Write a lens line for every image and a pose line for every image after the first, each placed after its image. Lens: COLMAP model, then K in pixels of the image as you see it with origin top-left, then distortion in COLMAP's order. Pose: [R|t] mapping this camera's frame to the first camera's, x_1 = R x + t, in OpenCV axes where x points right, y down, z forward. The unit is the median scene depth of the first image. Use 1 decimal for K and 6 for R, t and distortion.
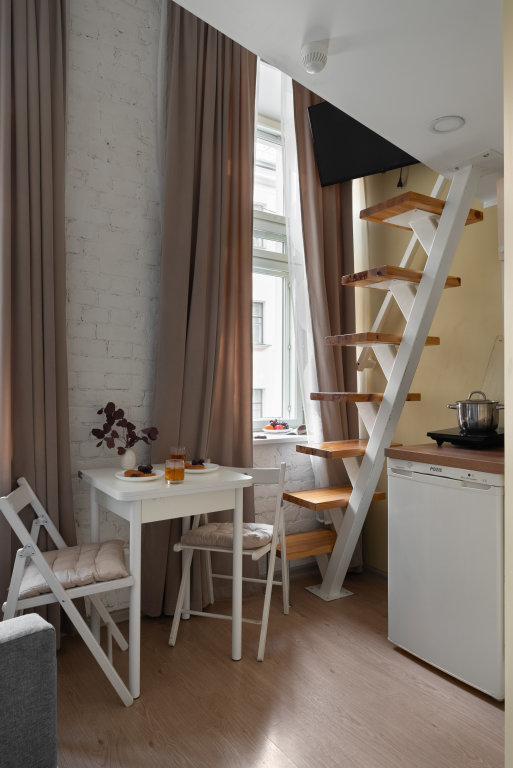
lens RADIAL K [[523.6, 0, 246.5], [0, 523.6, 383.4], [0, 0, 1]] dist [-0.007745, 0.009055]
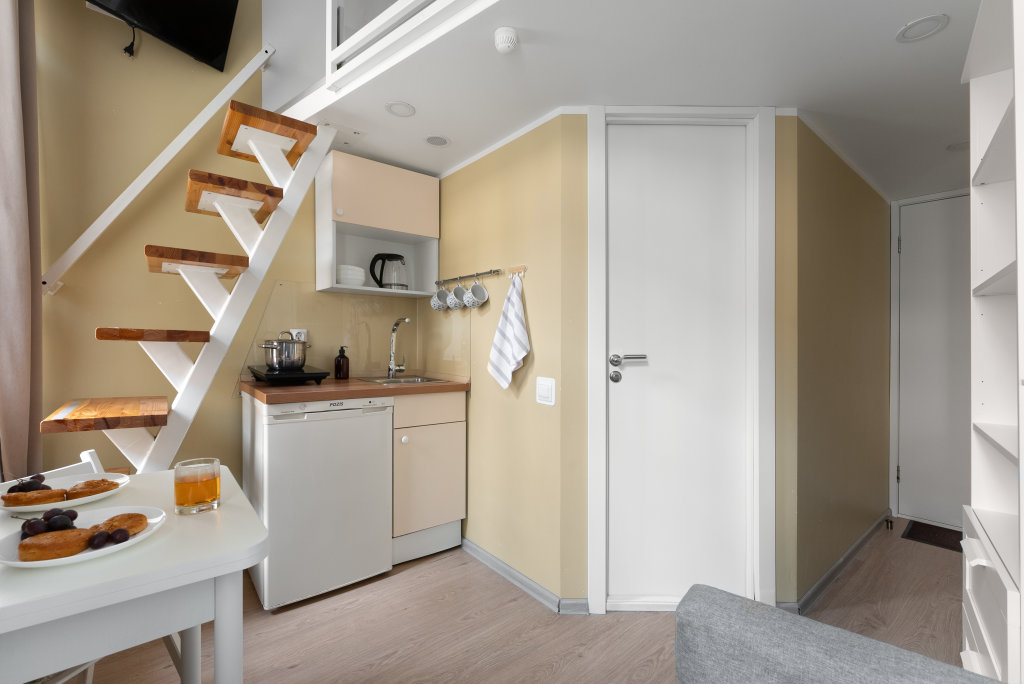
lens RADIAL K [[459.4, 0, 509.9], [0, 459.4, 334.3], [0, 0, 1]] dist [-0.001778, 0.000982]
pose [[-0.156461, 0.013538, 0.987591, -0.574979], [-0.025827, 0.999508, -0.017793, 0.026609], [-0.987346, -0.028290, -0.156034, 0.737937]]
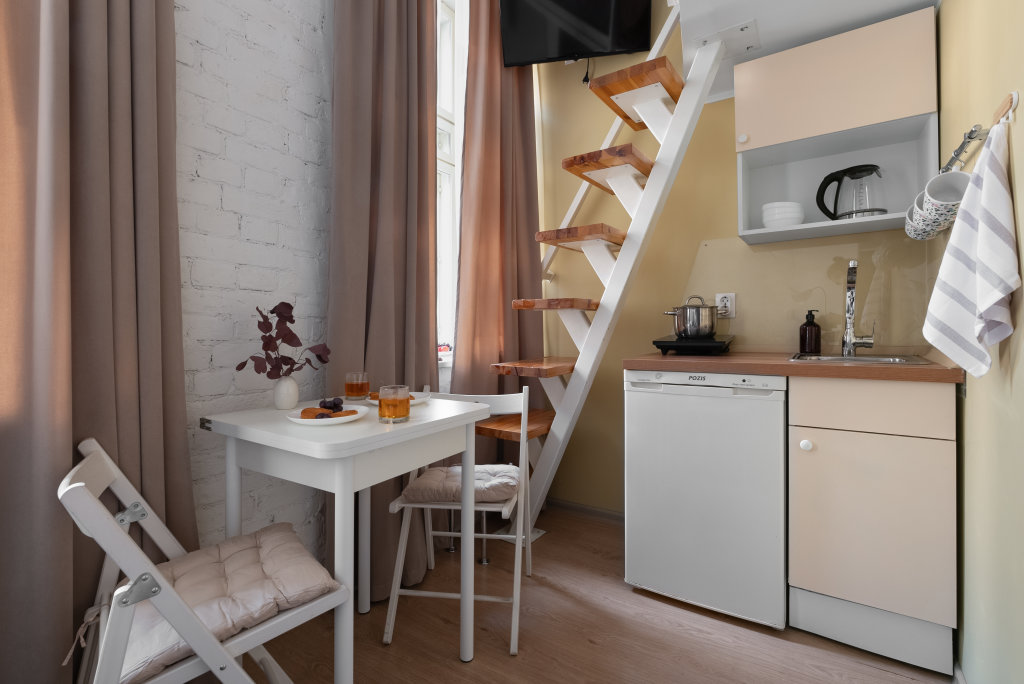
lens RADIAL K [[485.5, 0, 515.8], [0, 485.5, 317.3], [0, 0, 1]] dist [-0.004667, 0.000973]
pose [[0.912415, -0.006605, 0.409214, -0.224962], [0.011799, 0.999879, -0.010170, 0.062553], [-0.409097, 0.014108, 0.912382, 0.354085]]
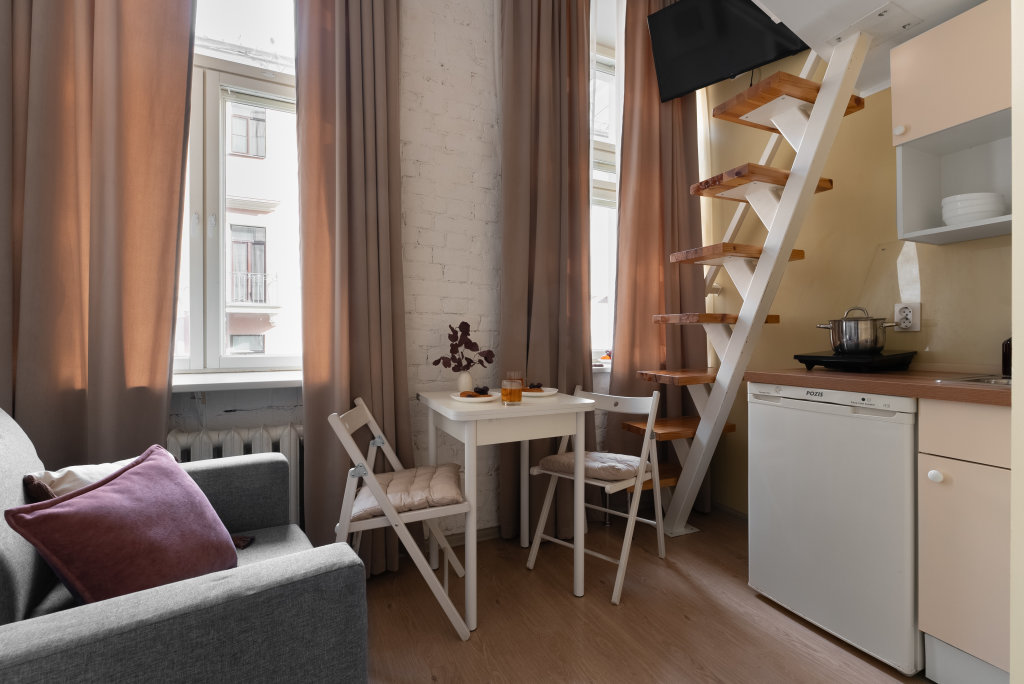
lens RADIAL K [[459.4, 0, 504.8], [0, 459.4, 338.4], [0, 0, 1]] dist [-0.001778, 0.000982]
pose [[0.989107, -0.005945, -0.147081, -0.025193], [0.006946, 0.999956, 0.006299, 0.060793], [0.147037, -0.007252, 0.989104, 0.169605]]
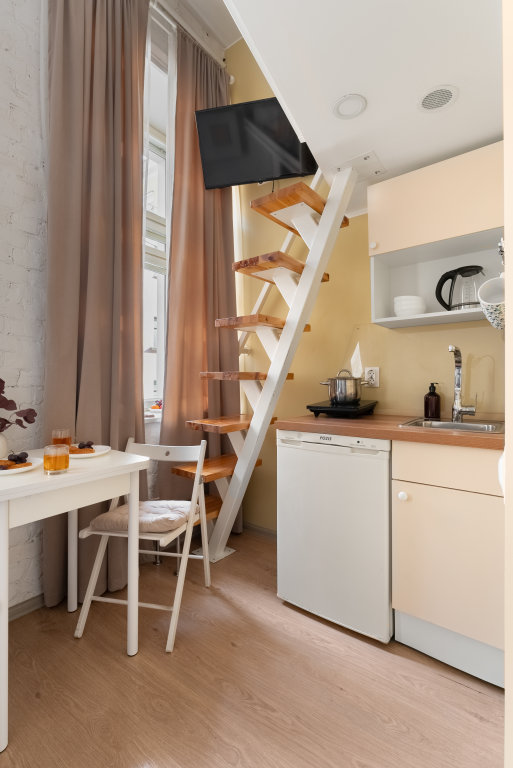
lens RADIAL K [[364.1, 0, 258.1], [0, 364.1, 376.2], [0, 0, 1]] dist [-0.004667, 0.000973]
pose [[0.936549, -0.002238, 0.350530, -0.034227], [0.003840, 0.999985, -0.003875, 0.034140], [-0.350516, 0.004975, 0.936543, 0.309147]]
